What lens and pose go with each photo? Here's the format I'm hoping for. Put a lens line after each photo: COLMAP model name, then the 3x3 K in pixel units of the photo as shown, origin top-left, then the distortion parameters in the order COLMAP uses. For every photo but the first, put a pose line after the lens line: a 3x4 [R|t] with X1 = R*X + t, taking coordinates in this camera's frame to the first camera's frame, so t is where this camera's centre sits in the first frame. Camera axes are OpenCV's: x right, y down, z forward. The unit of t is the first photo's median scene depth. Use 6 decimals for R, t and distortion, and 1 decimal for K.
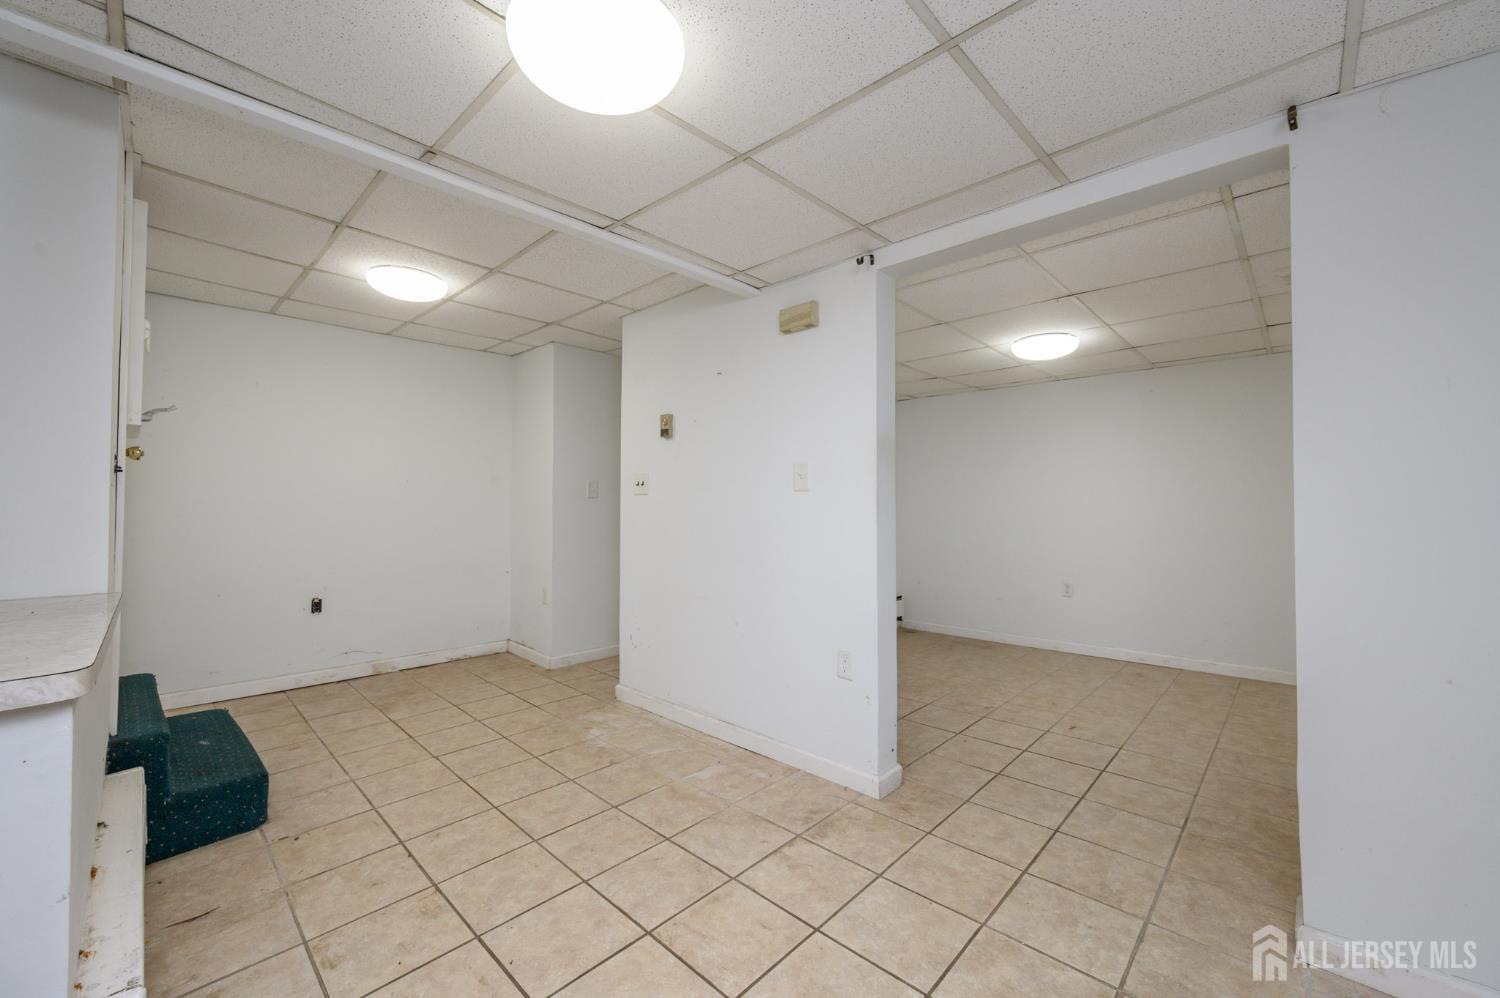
lens RADIAL K [[590.6, 0, 747.8], [0, 590.6, 490.1], [0, 0, 1]] dist [-0.000936, -0.000036]
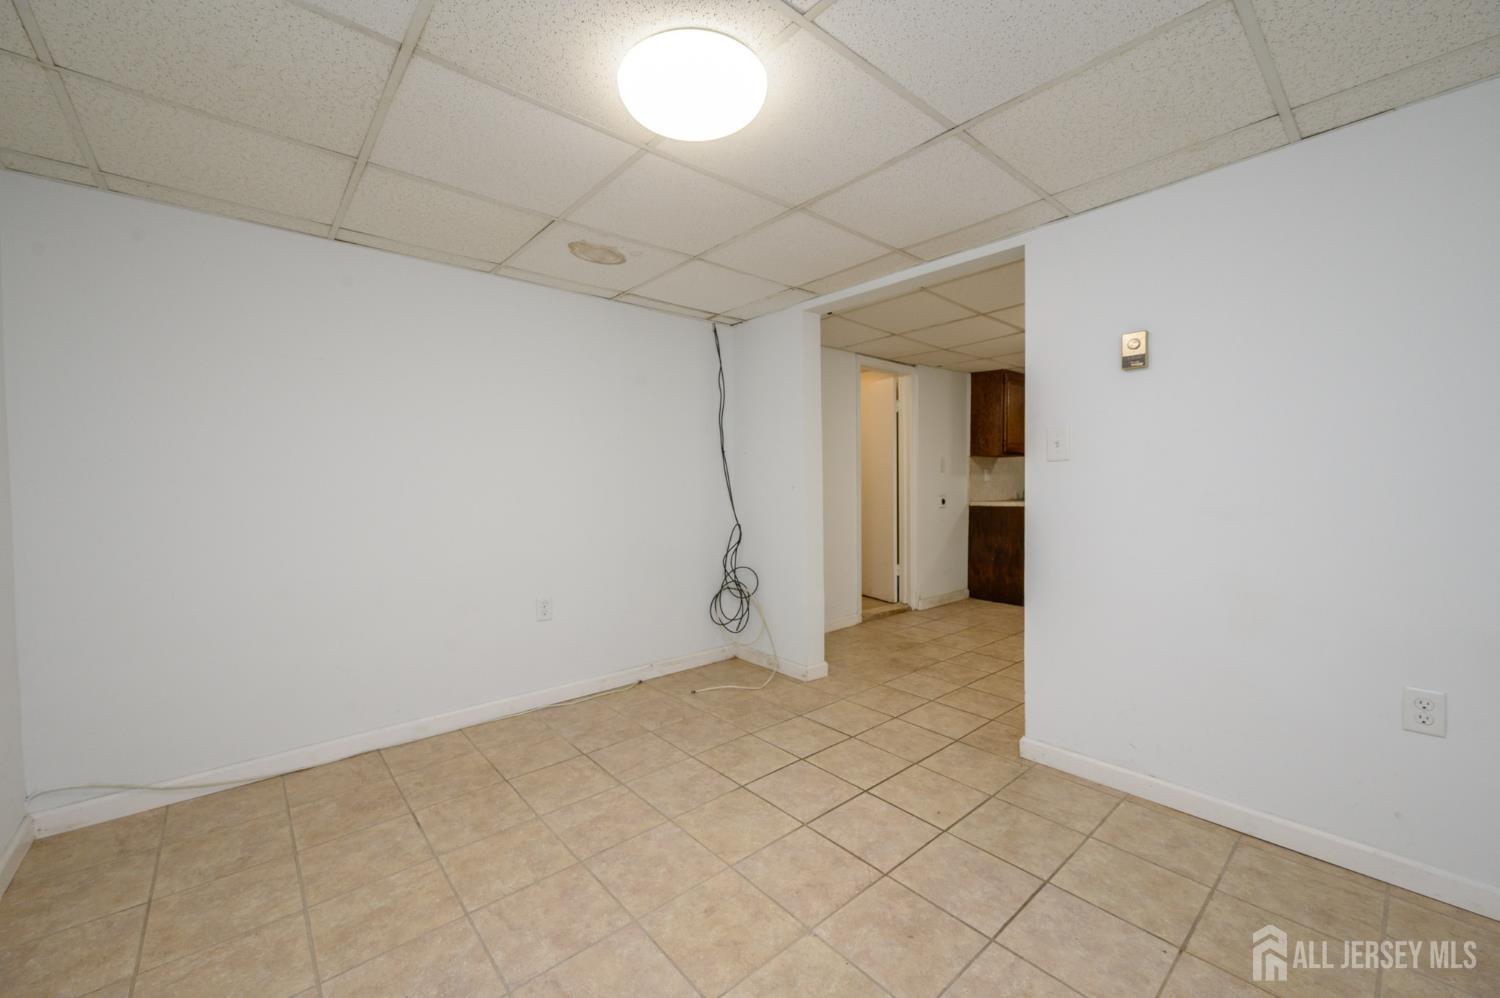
lens RADIAL K [[590.6, 0, 747.8], [0, 590.6, 490.1], [0, 0, 1]] dist [-0.000936, -0.000036]
pose [[-0.995532, 0.007613, 0.094120, 0.528569], [0.006547, 0.999911, -0.011625, 0.047728], [-0.094200, -0.010956, -0.995493, 1.735419]]
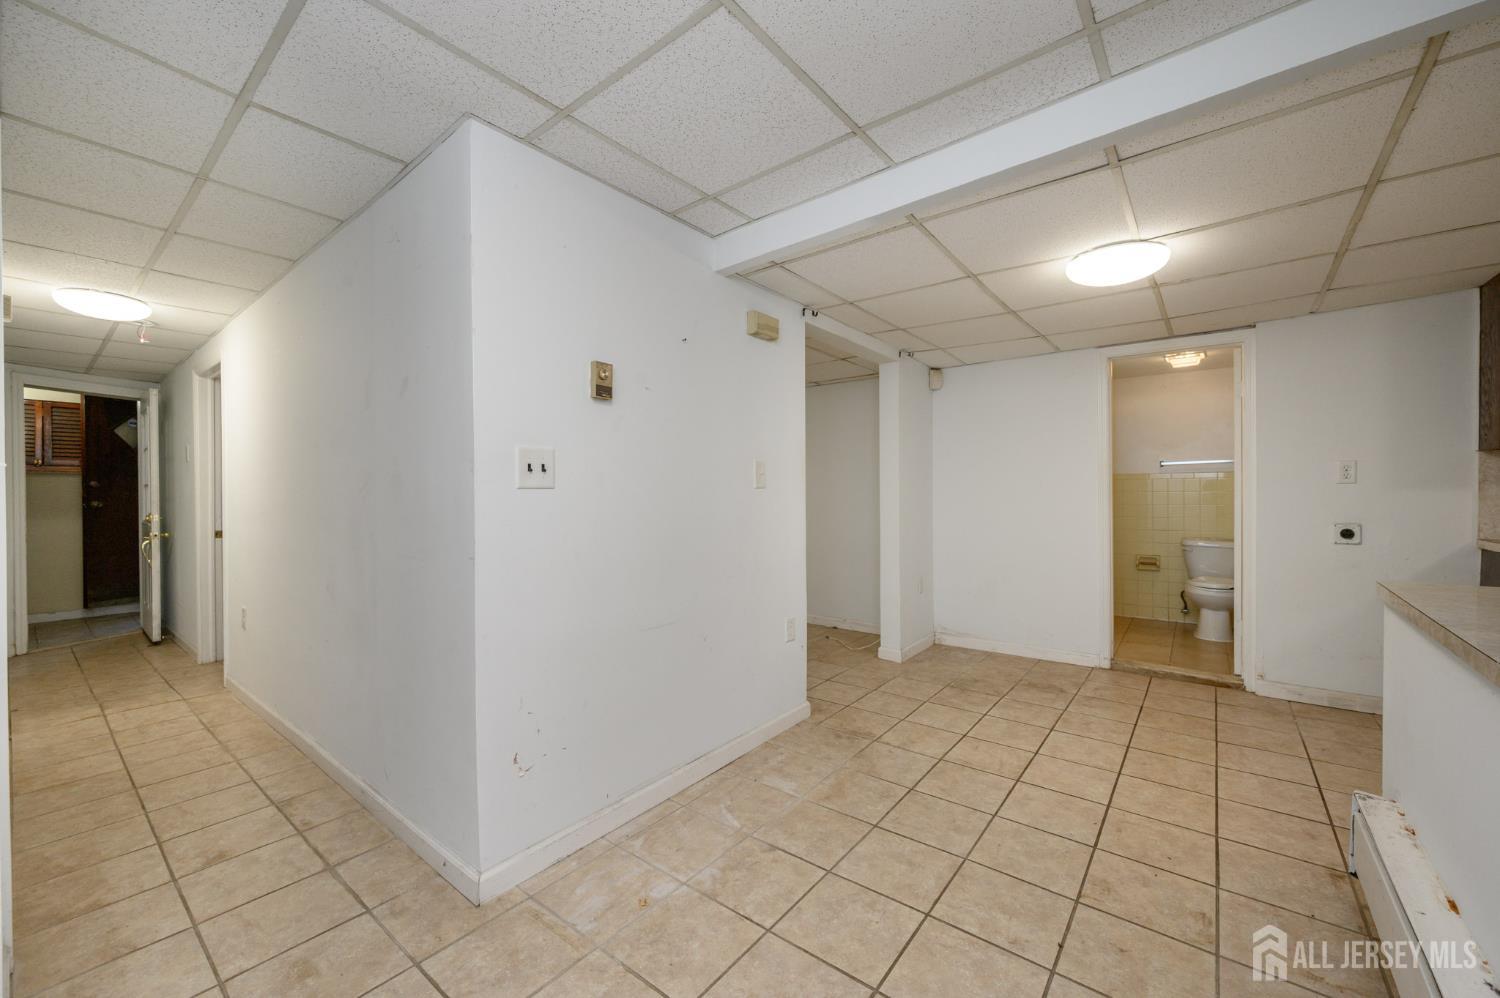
lens RADIAL K [[587.2, 0, 750.5], [0, 587.2, 503.6], [0, 0, 1]] dist [-0.001675, -0.000212]
pose [[-0.092706, -0.016977, 0.995549, -0.890483], [-0.015976, 0.999751, 0.015561, 0.010790], [-0.995565, -0.014462, -0.092954, 1.020879]]
